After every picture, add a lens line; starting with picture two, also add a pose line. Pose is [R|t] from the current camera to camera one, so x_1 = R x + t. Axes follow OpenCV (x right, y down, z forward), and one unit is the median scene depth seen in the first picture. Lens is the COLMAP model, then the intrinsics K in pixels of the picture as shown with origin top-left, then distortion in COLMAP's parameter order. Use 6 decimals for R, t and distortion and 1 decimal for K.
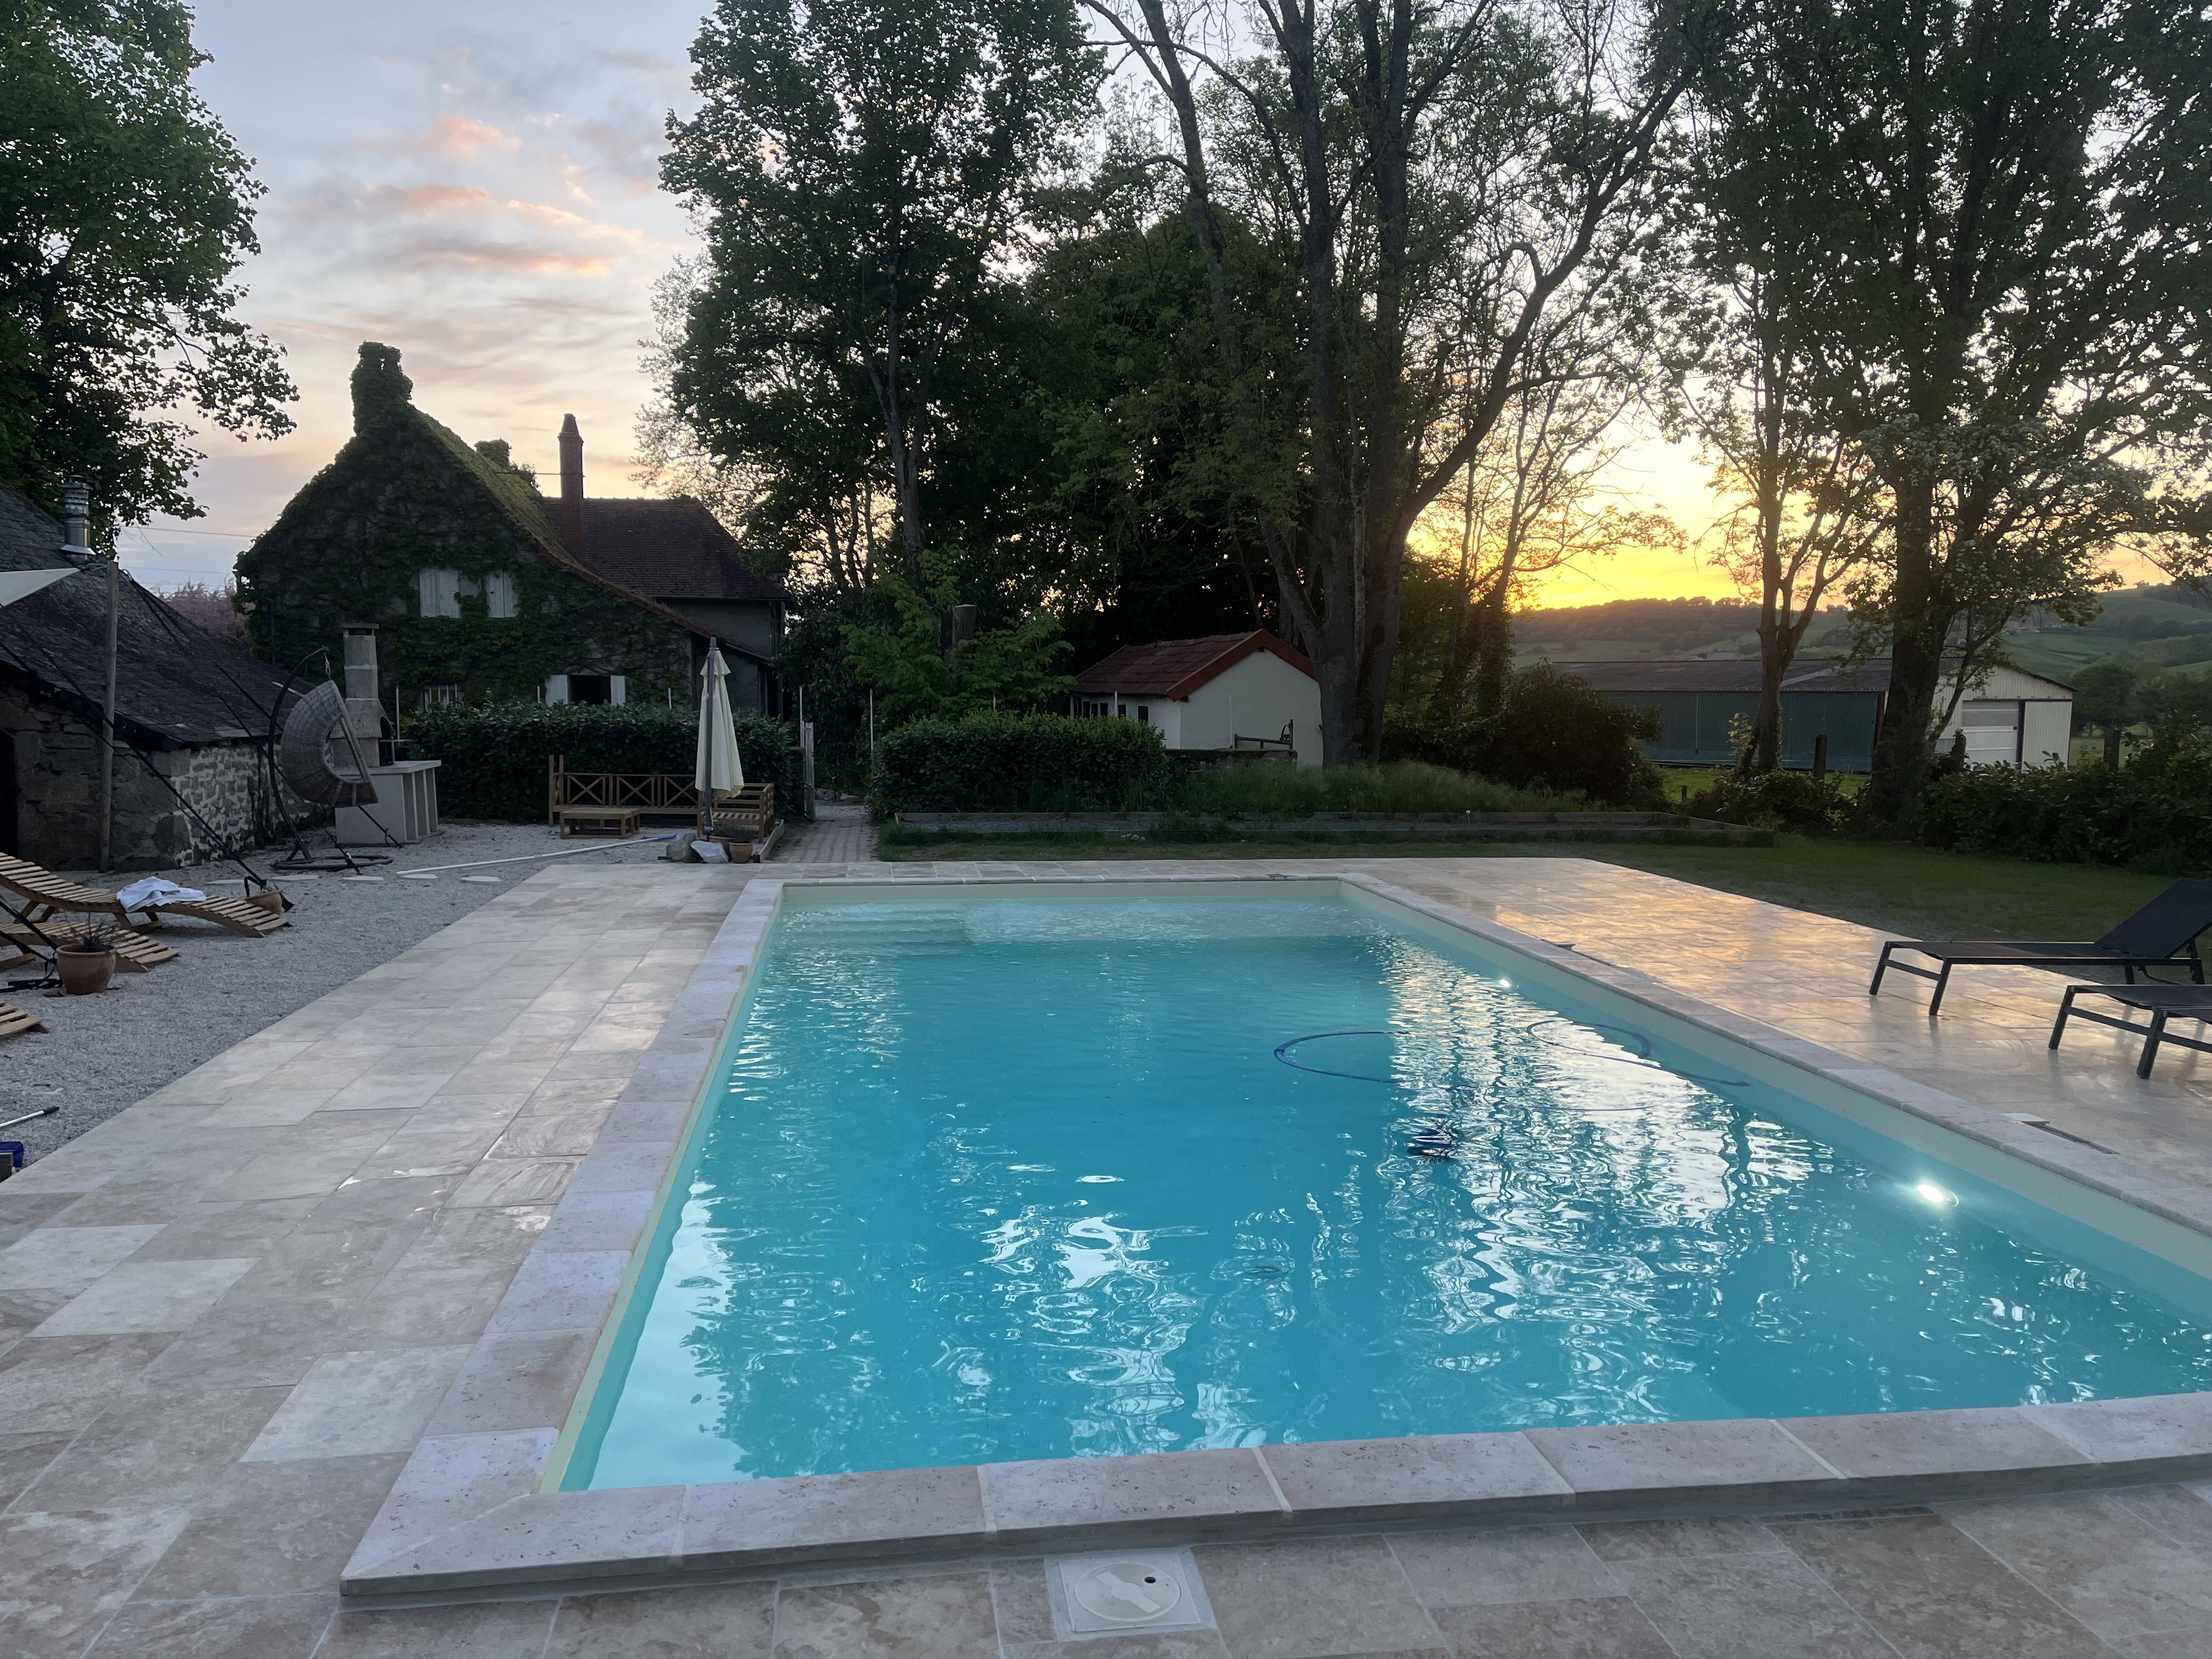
lens RADIAL K [[1676.0, 0, 1121.9], [0, 1676.0, 842.3], [0, 0, 1]] dist [0.067675, -0.084006]
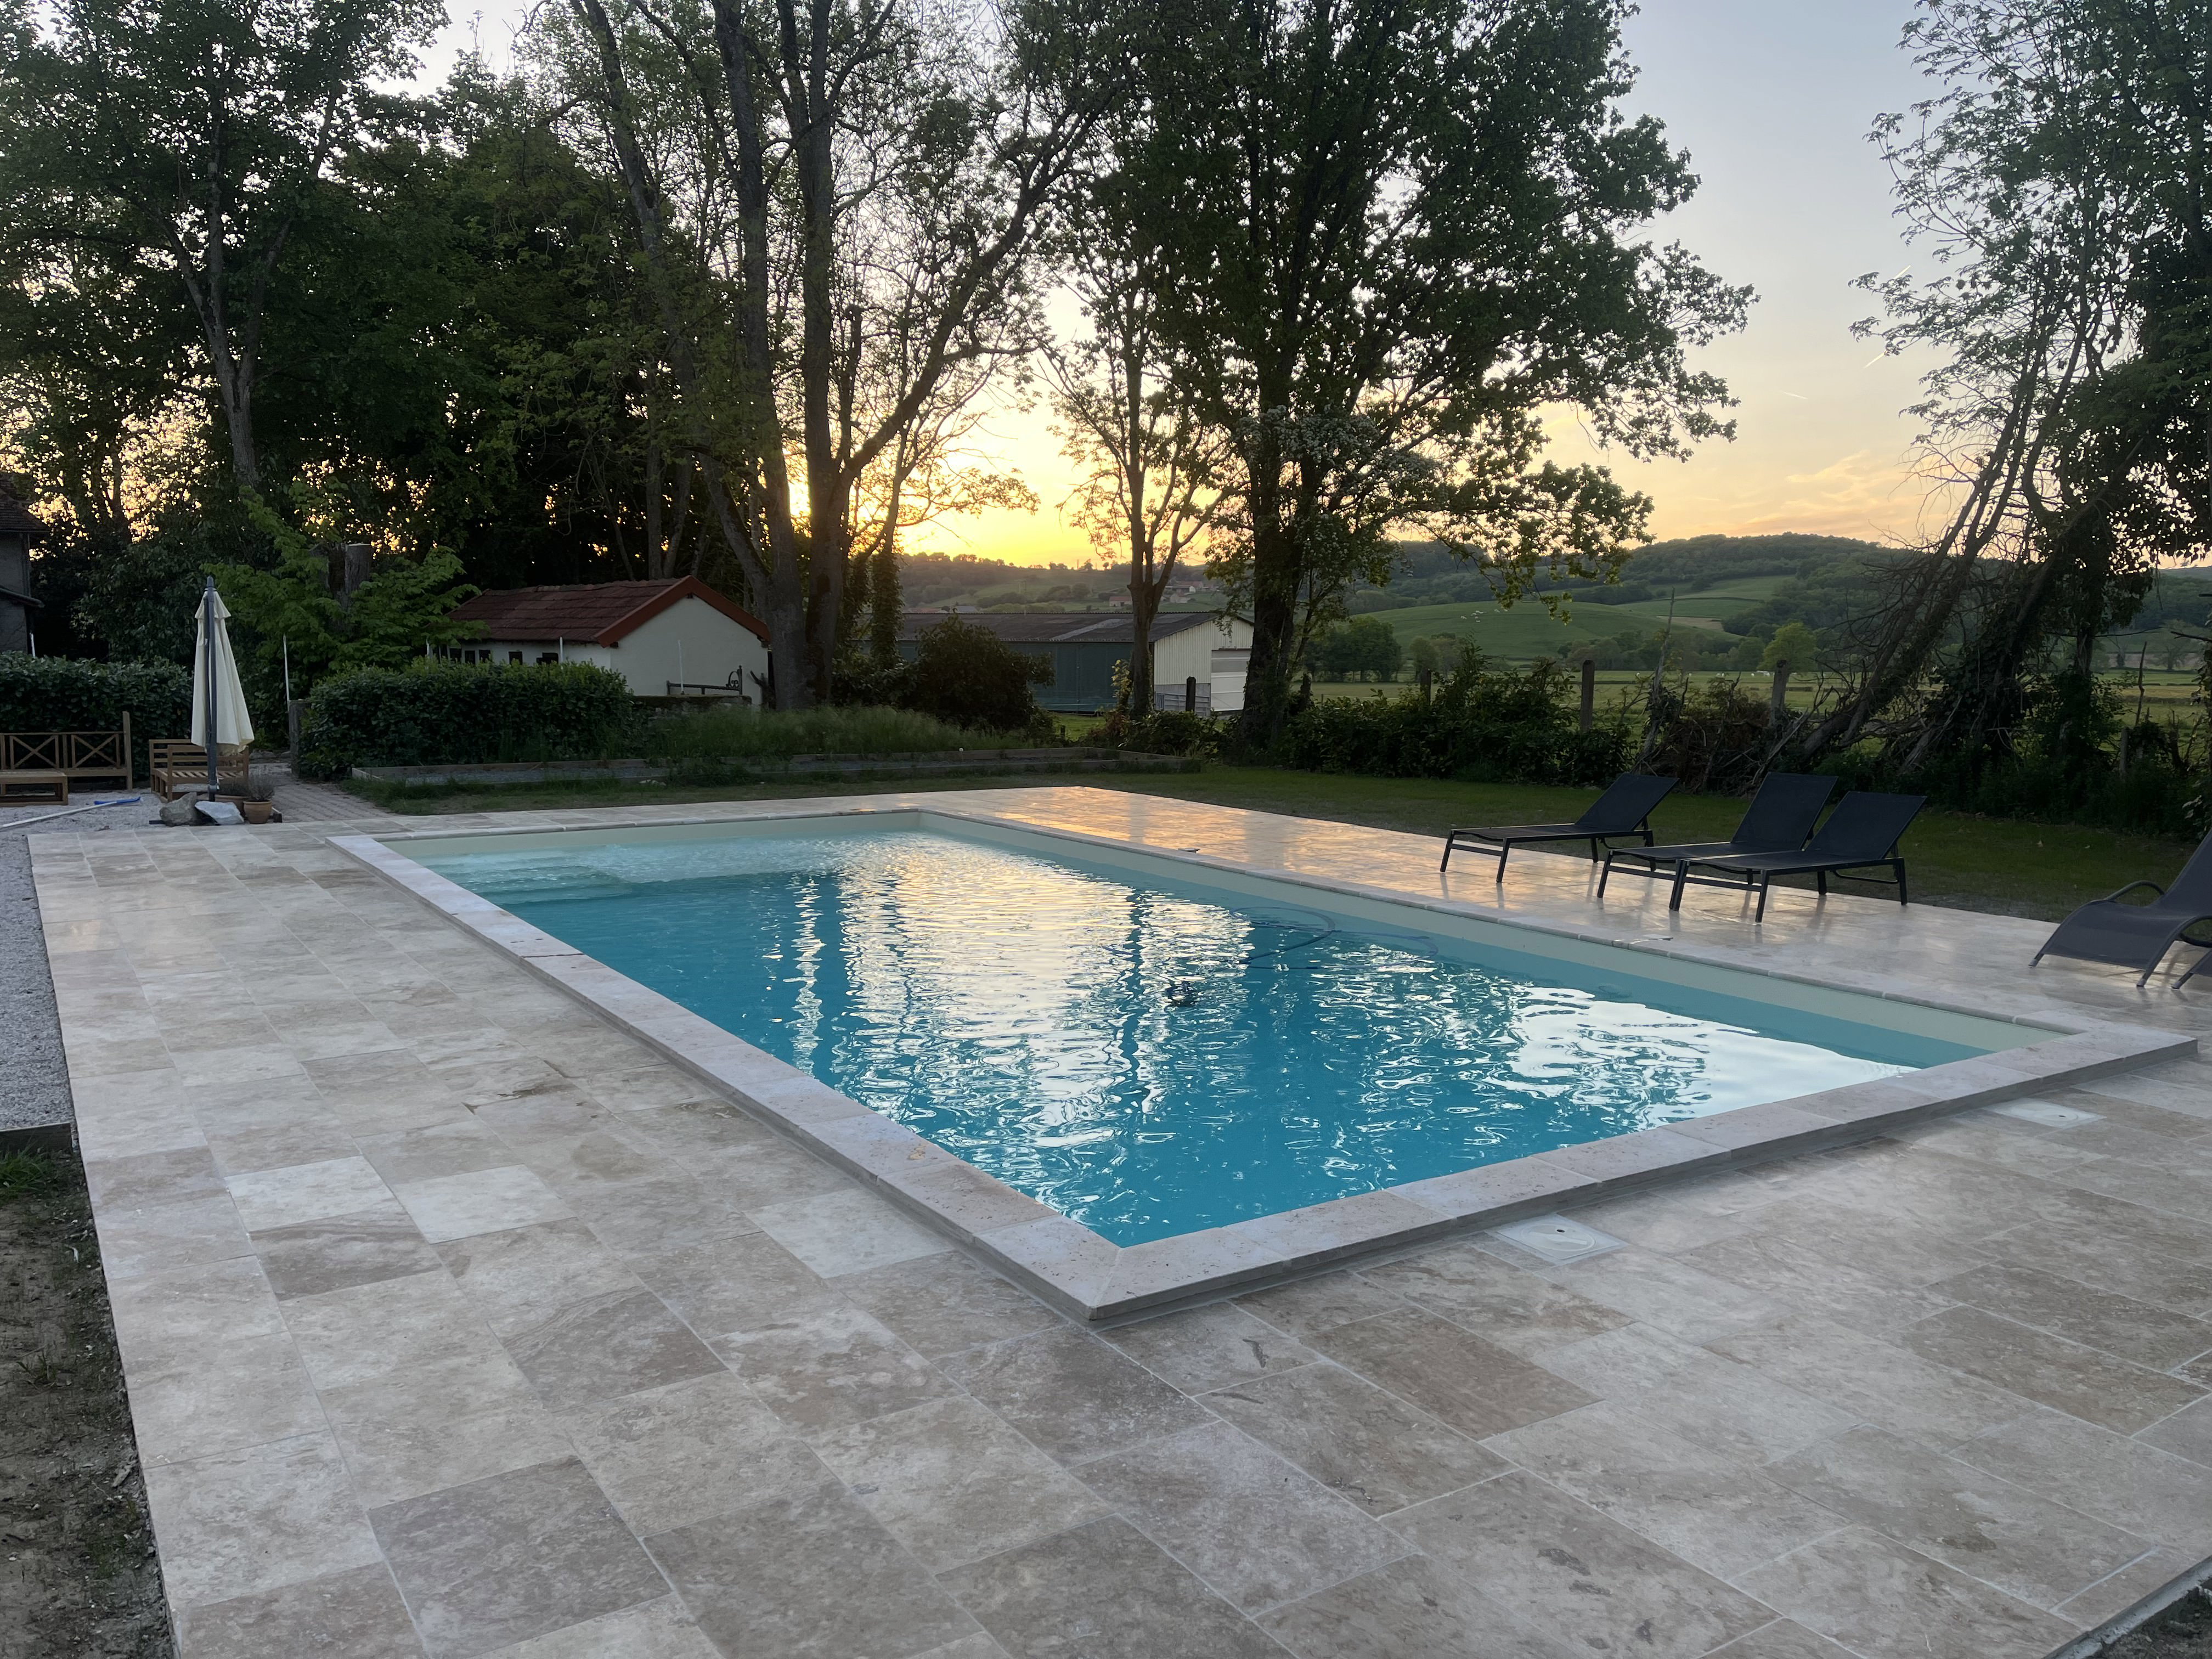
lens RADIAL K [[1676.0, 0, 1114.1], [0, 1676.0, 811.1], [0, 0, 1]] dist [0.067675, -0.084006]
pose [[0.909013, -0.042975, 0.414547, -0.108639], [0.038362, 0.999075, 0.019452, 0.003270], [-0.414999, -0.001779, 0.909820, -0.020305]]
